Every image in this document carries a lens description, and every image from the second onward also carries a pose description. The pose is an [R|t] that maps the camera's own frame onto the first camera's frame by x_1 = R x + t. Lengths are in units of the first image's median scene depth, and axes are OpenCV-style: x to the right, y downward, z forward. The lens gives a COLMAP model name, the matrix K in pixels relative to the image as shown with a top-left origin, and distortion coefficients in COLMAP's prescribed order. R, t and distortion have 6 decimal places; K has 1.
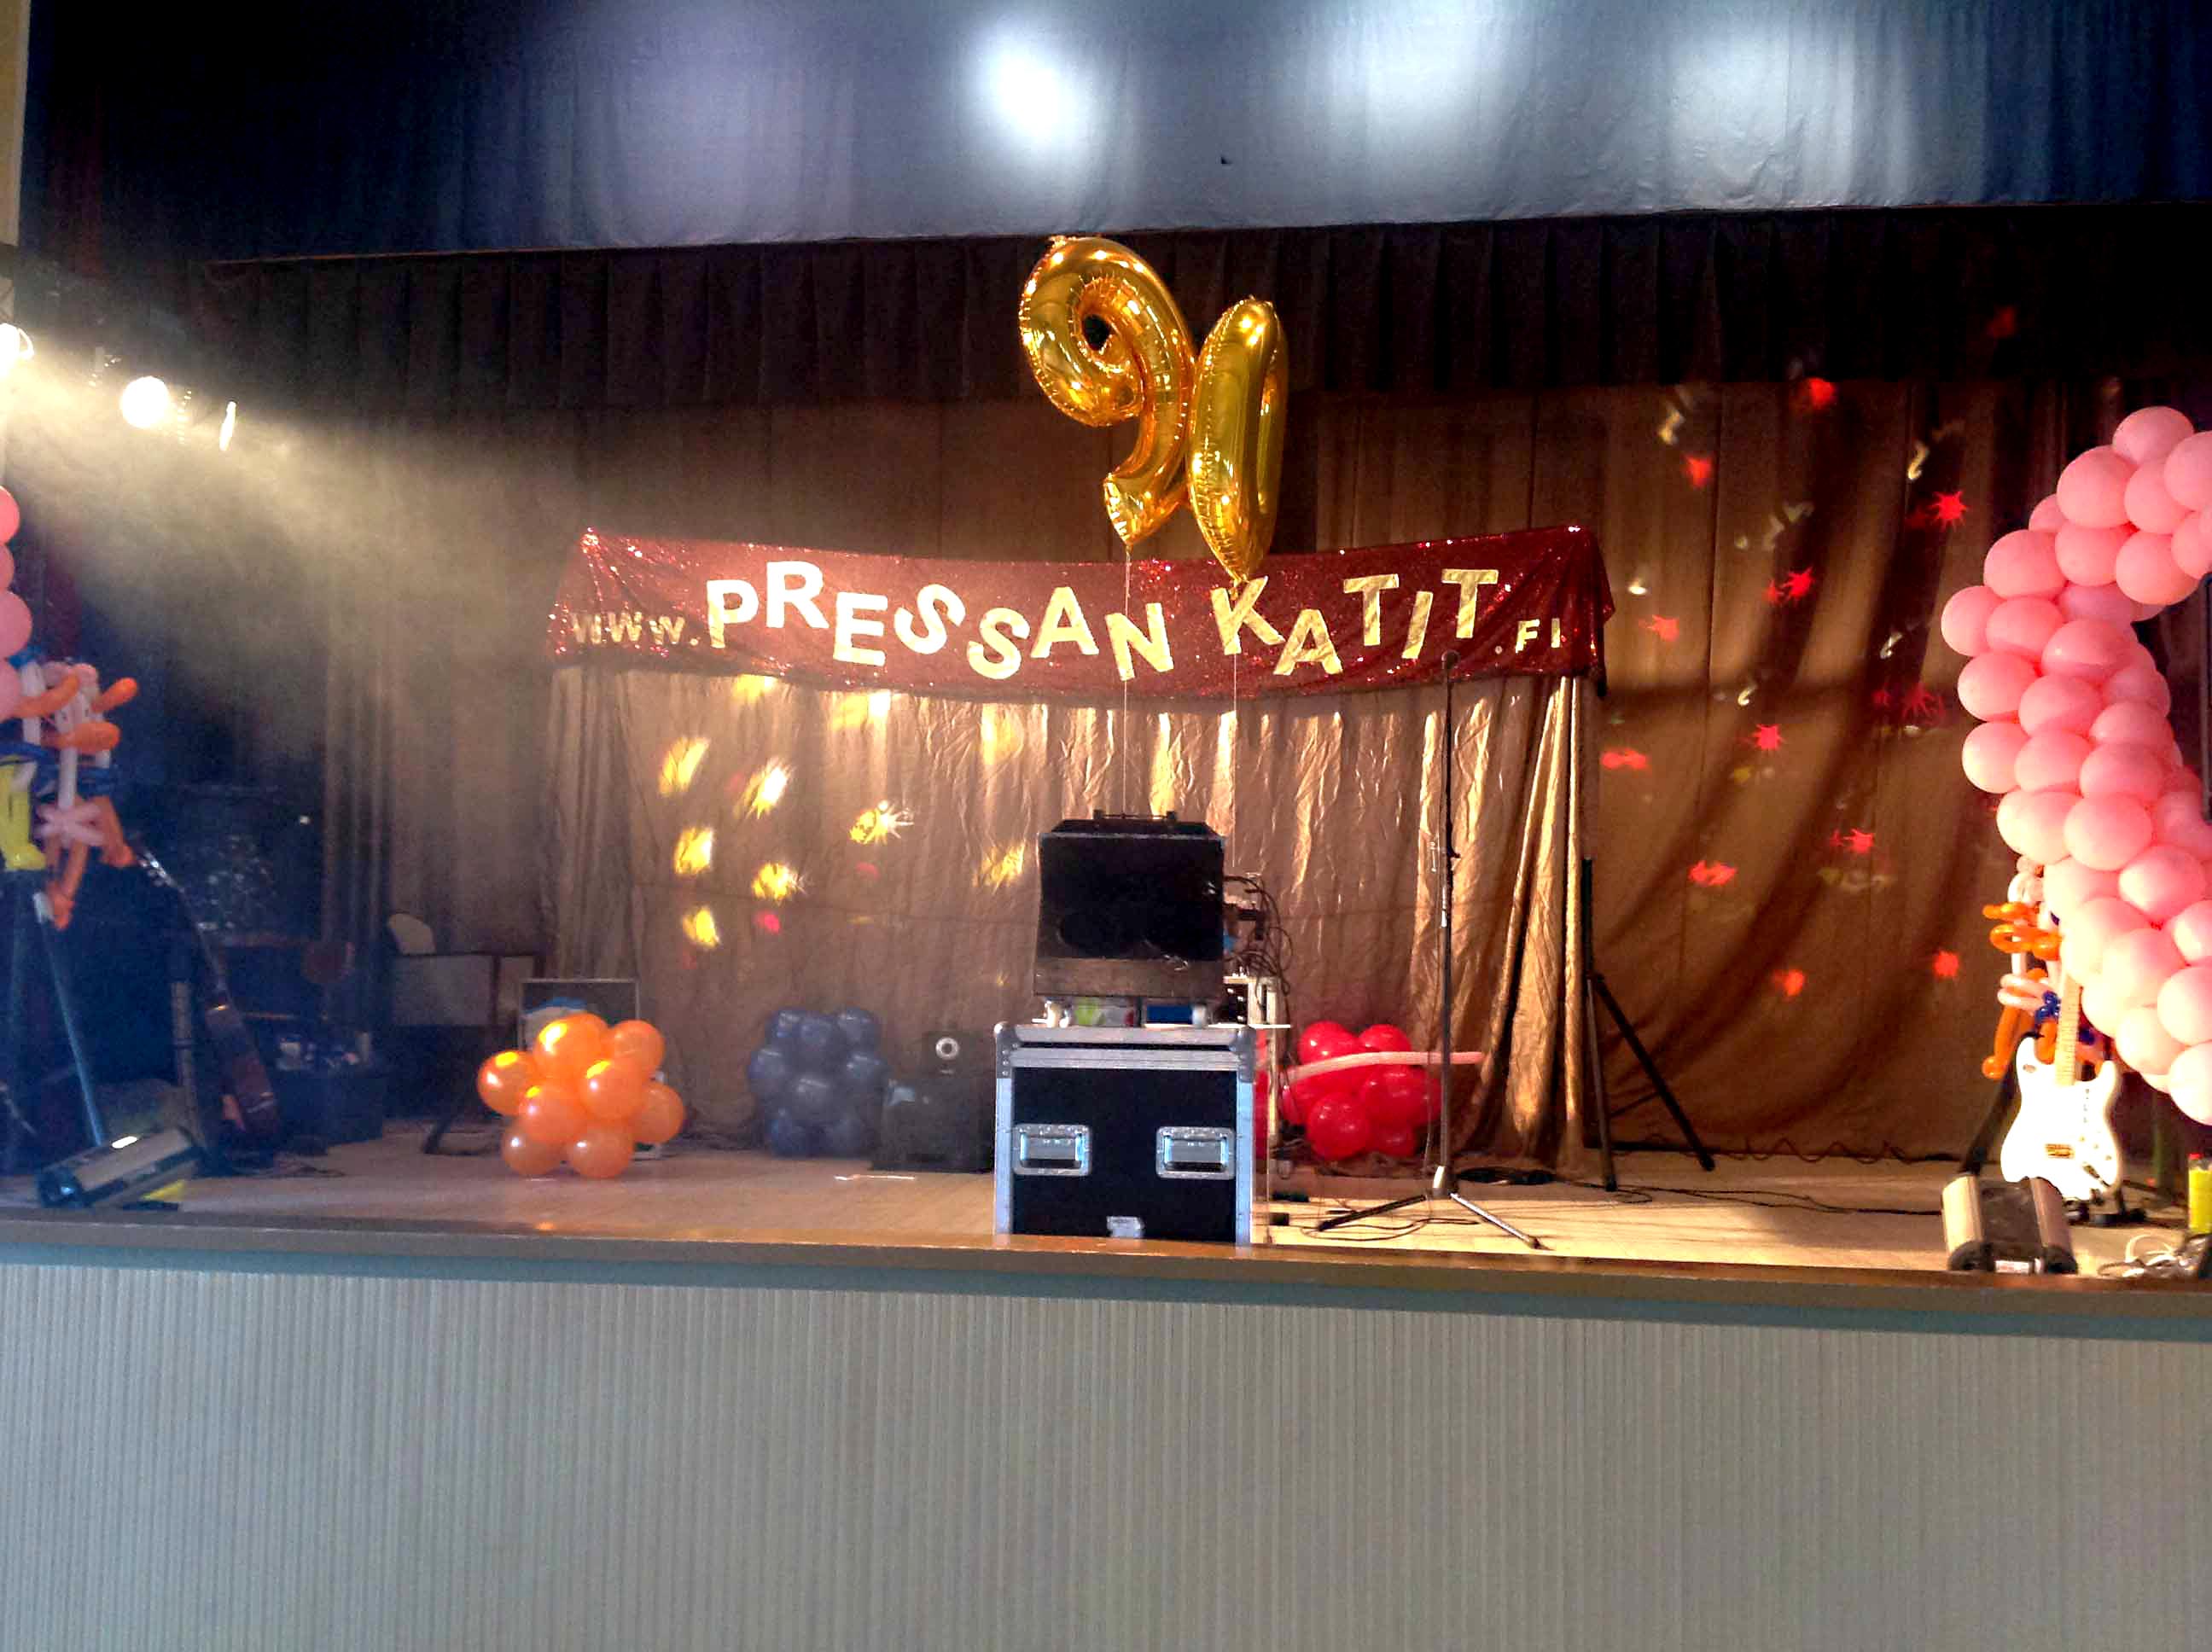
lens RADIAL K [[2196.2, 0, 1090.7], [0, 2196.2, 816.2], [0, 0, 1]] dist [0.162476, -0.342895]
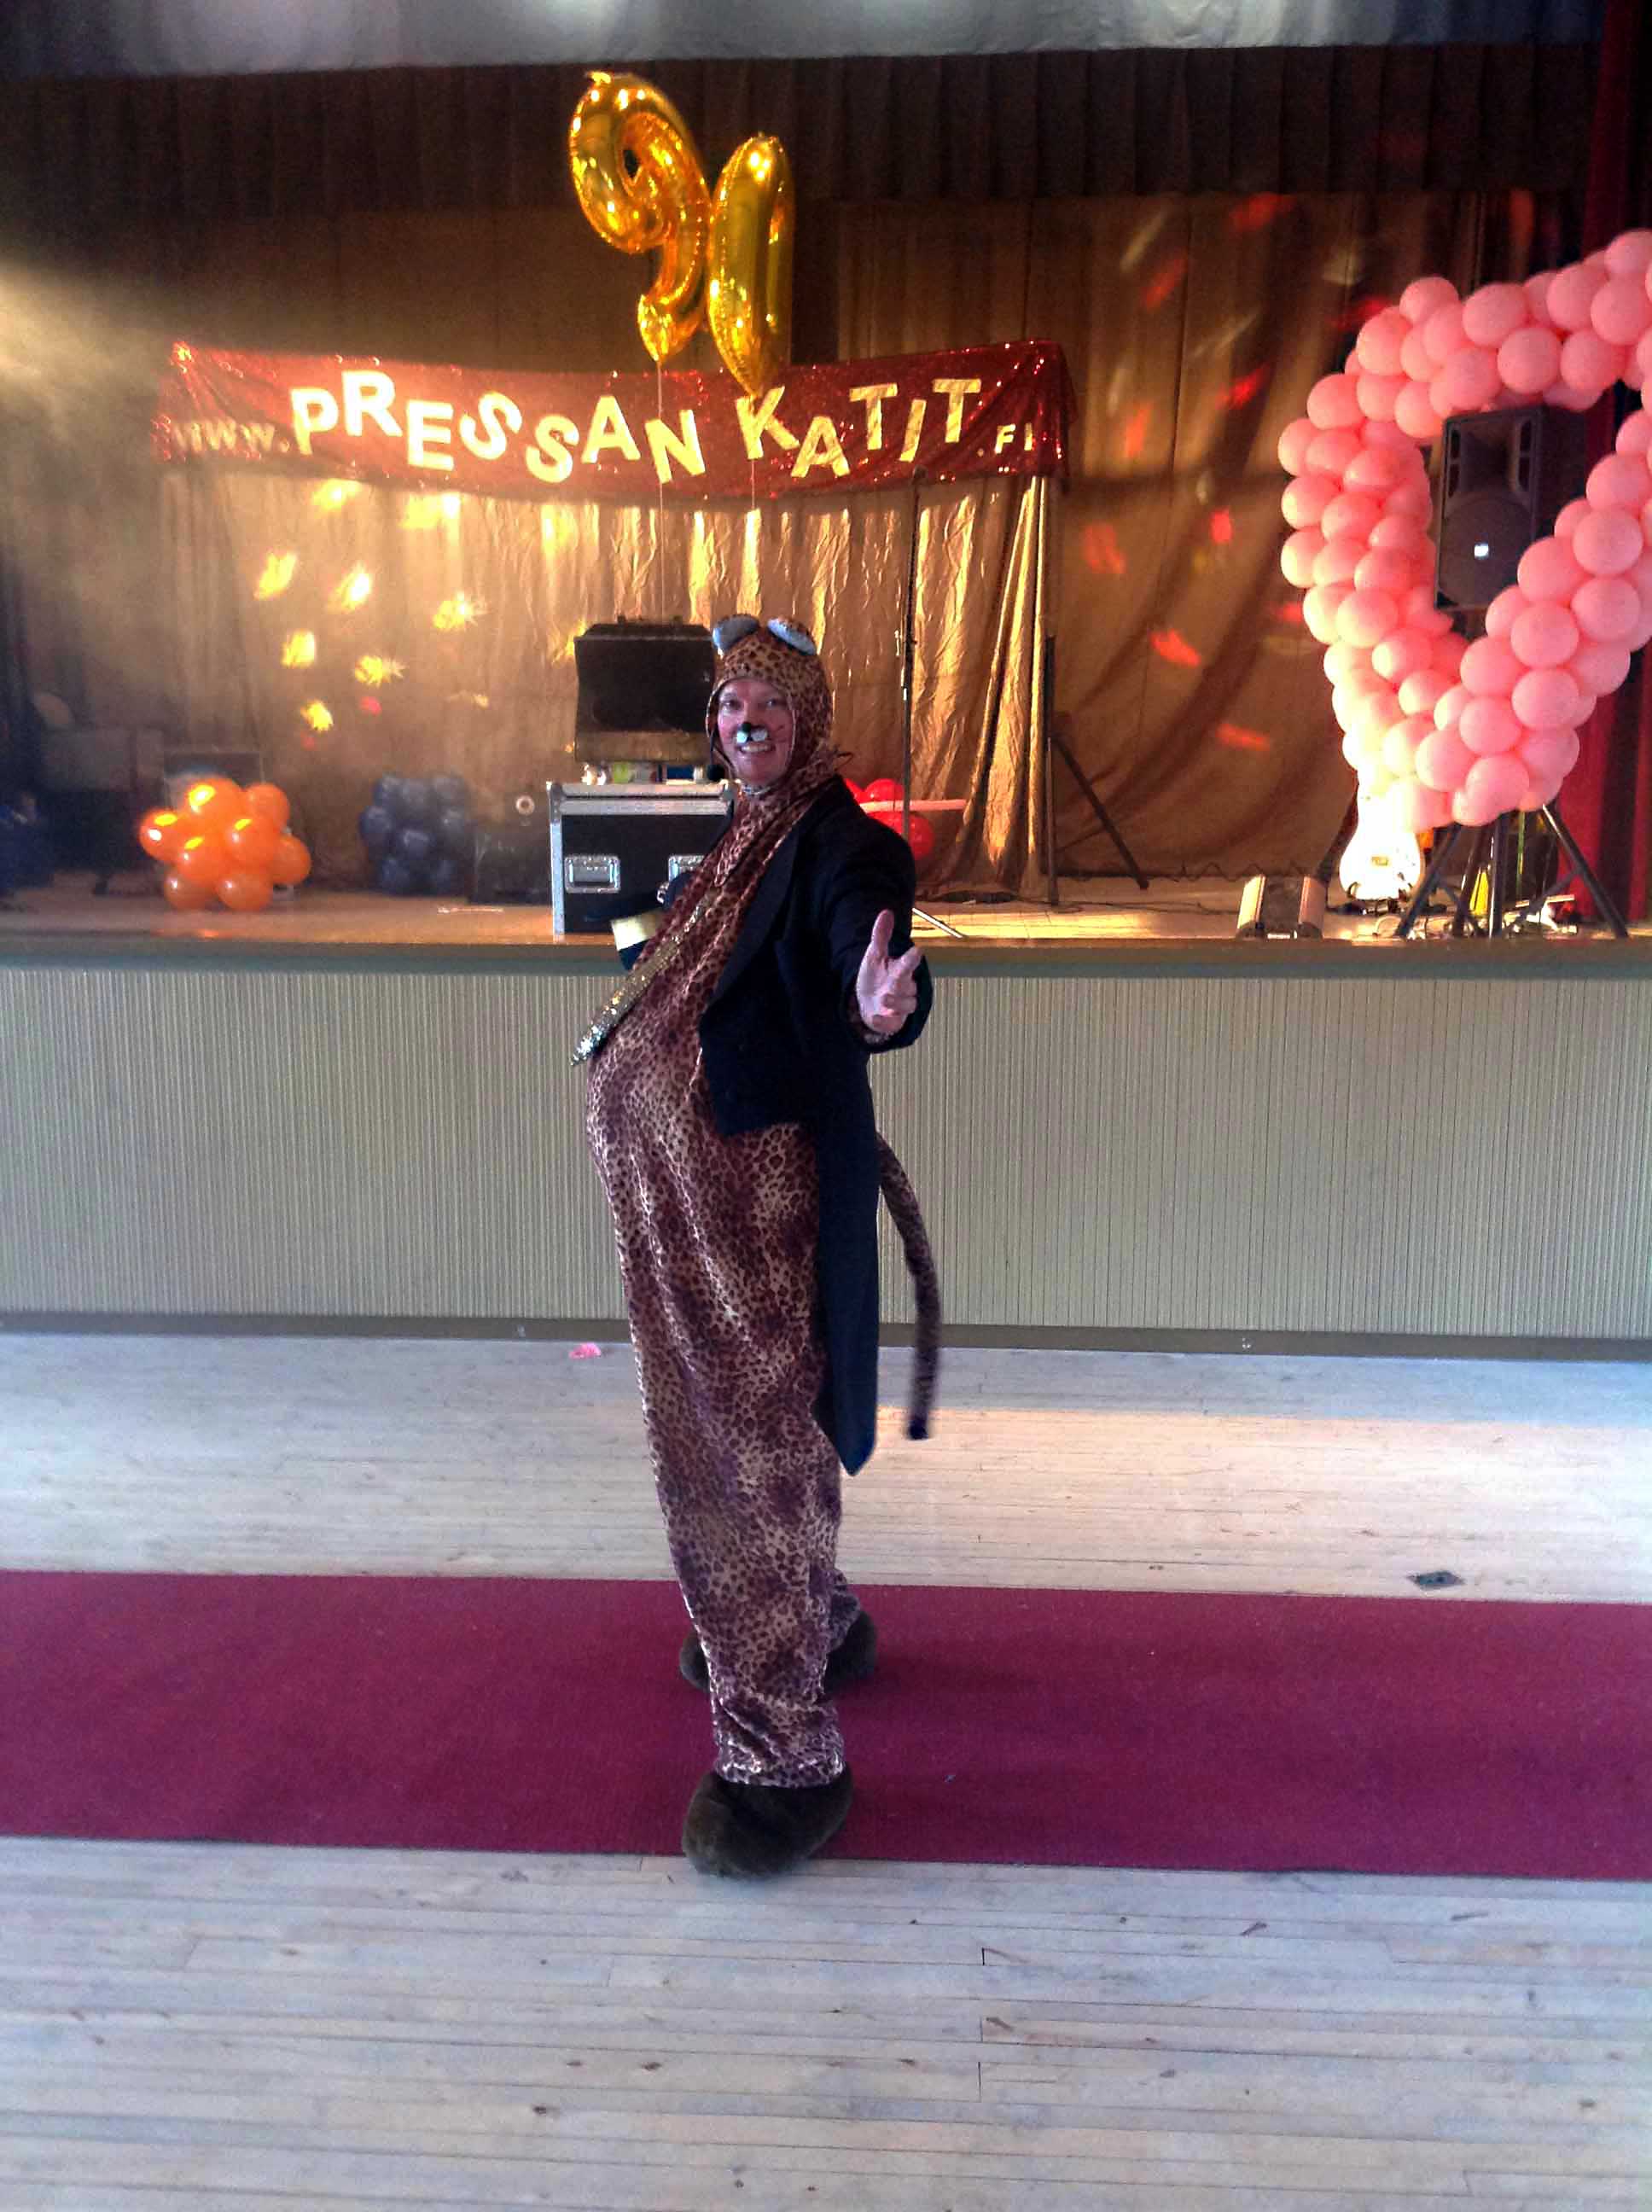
lens RADIAL K [[2196.2, 0, 826.0], [0, 2196.2, 1106.0], [0, 0, 1]] dist [0.162476, -0.342895]
pose [[0.998159, -0.027446, 0.054093, 0.029107], [0.013904, 0.971559, 0.236390, -0.018259], [-0.059042, -0.235203, 0.970151, -0.221466]]
